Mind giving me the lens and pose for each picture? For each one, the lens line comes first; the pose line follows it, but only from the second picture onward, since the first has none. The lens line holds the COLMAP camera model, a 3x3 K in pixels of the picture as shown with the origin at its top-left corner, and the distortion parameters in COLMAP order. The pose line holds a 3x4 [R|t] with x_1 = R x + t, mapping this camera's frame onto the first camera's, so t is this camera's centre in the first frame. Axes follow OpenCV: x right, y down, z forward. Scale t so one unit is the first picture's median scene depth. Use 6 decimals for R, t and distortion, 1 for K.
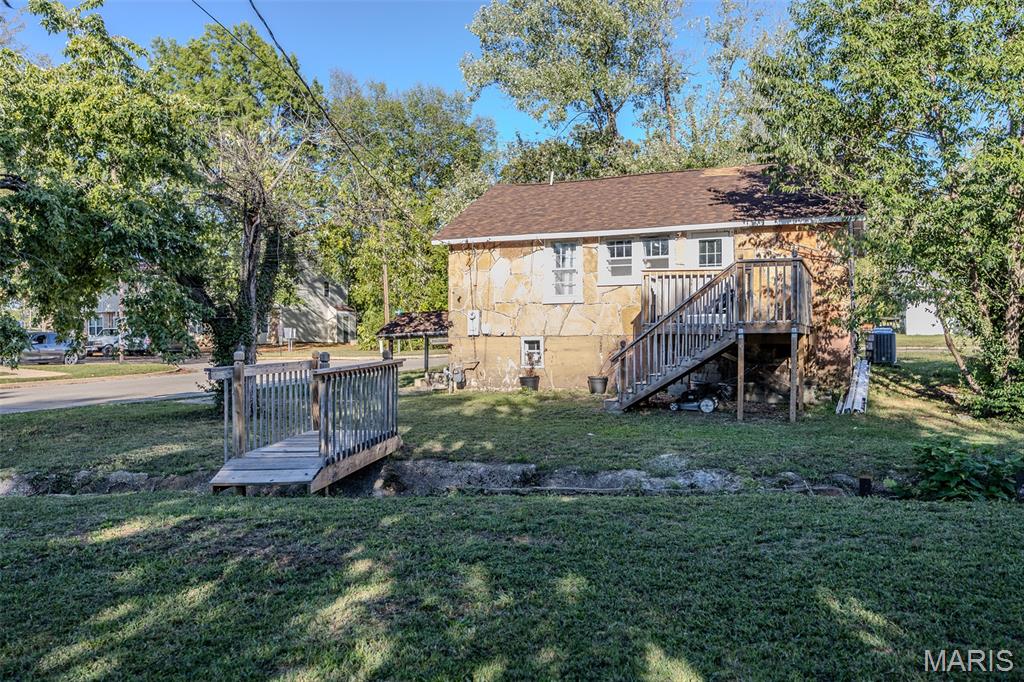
lens RADIAL K [[876.6, 0, 511.5], [0, 876.6, 337.6], [0, 0, 1]] dist [-0.011019, -0.006541]
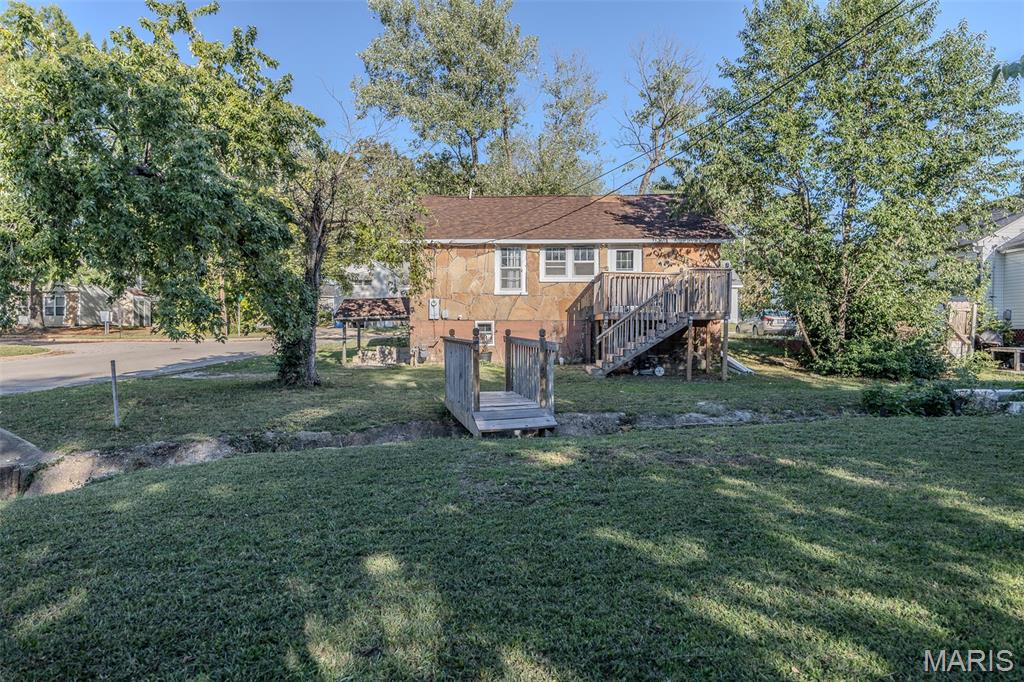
lens RADIAL K [[759.7, 0, 513.0], [0, 759.7, 341.9], [0, 0, 1]] dist [-0.004187, 0.001024]
pose [[0.924587, 0.000157, 0.380971, -0.368496], [-0.008533, 0.999758, 0.020295, 0.007112], [-0.380875, -0.022015, 0.924364, -0.023340]]
